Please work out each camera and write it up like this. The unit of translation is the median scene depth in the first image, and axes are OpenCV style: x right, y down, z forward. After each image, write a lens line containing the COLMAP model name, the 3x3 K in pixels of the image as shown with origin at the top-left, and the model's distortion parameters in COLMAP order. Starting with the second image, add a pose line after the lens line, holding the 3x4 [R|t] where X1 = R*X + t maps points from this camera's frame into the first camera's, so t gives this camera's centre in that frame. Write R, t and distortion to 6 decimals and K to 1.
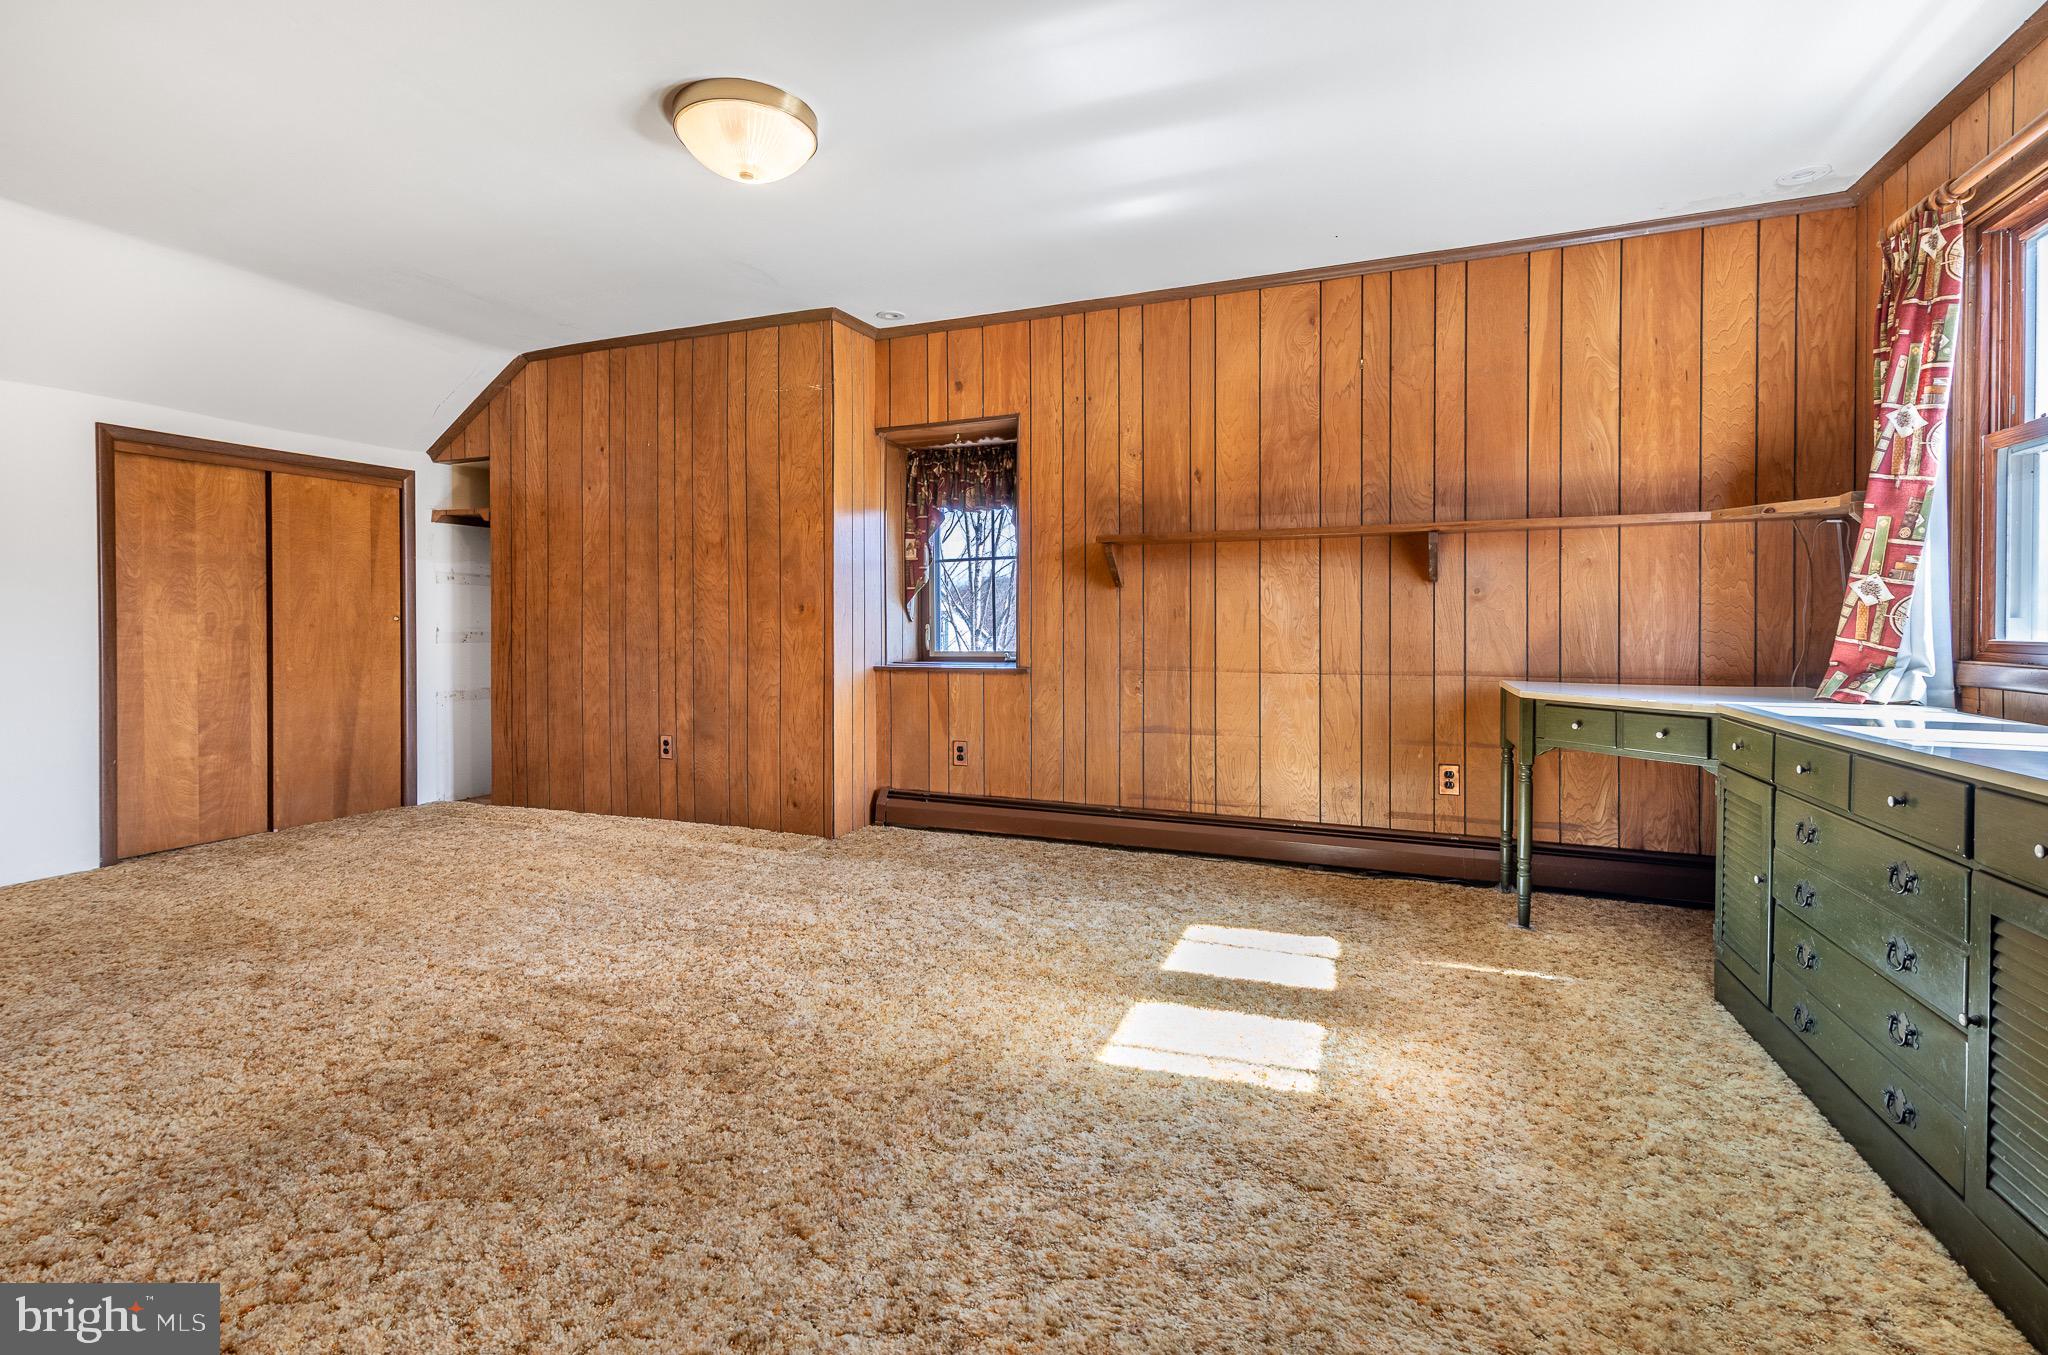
lens RADIAL K [[959.7, 0, 1015.5], [0, 959.7, 634.8], [0, 0, 1]] dist [0.001464, -0.000399]
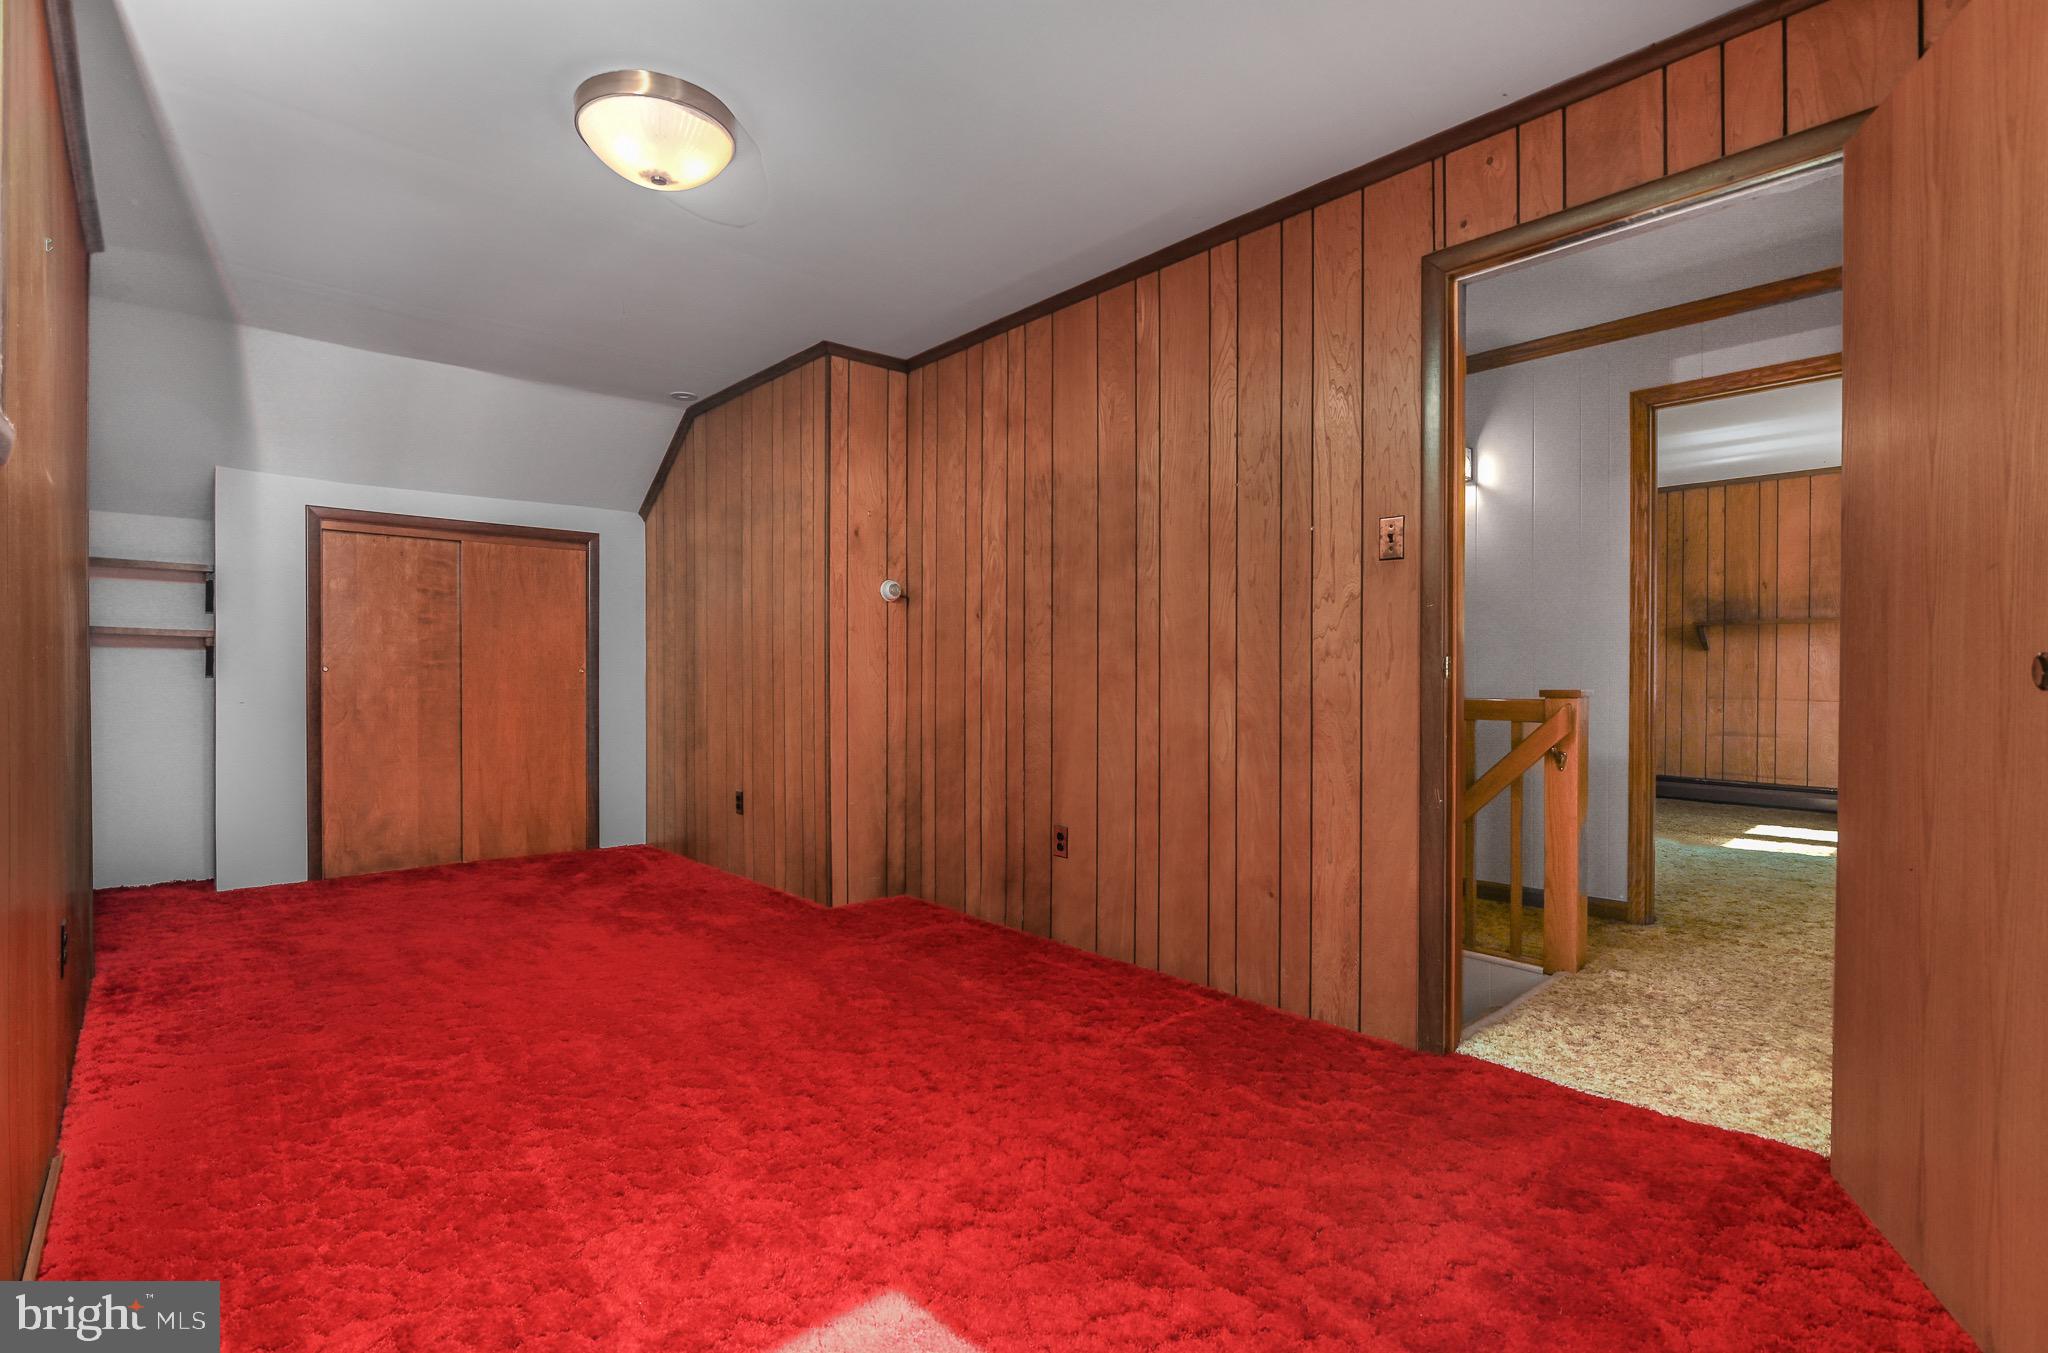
lens RADIAL K [[959.7, 0, 1014.0], [0, 959.7, 681.1], [0, 0, 1]] dist [0.001464, -0.000399]
pose [[0.878906, 0.009364, -0.476903, -0.165129], [-0.008192, 0.999956, 0.004538, 0.007691], [0.476925, -0.000082, 0.878944, -1.125225]]
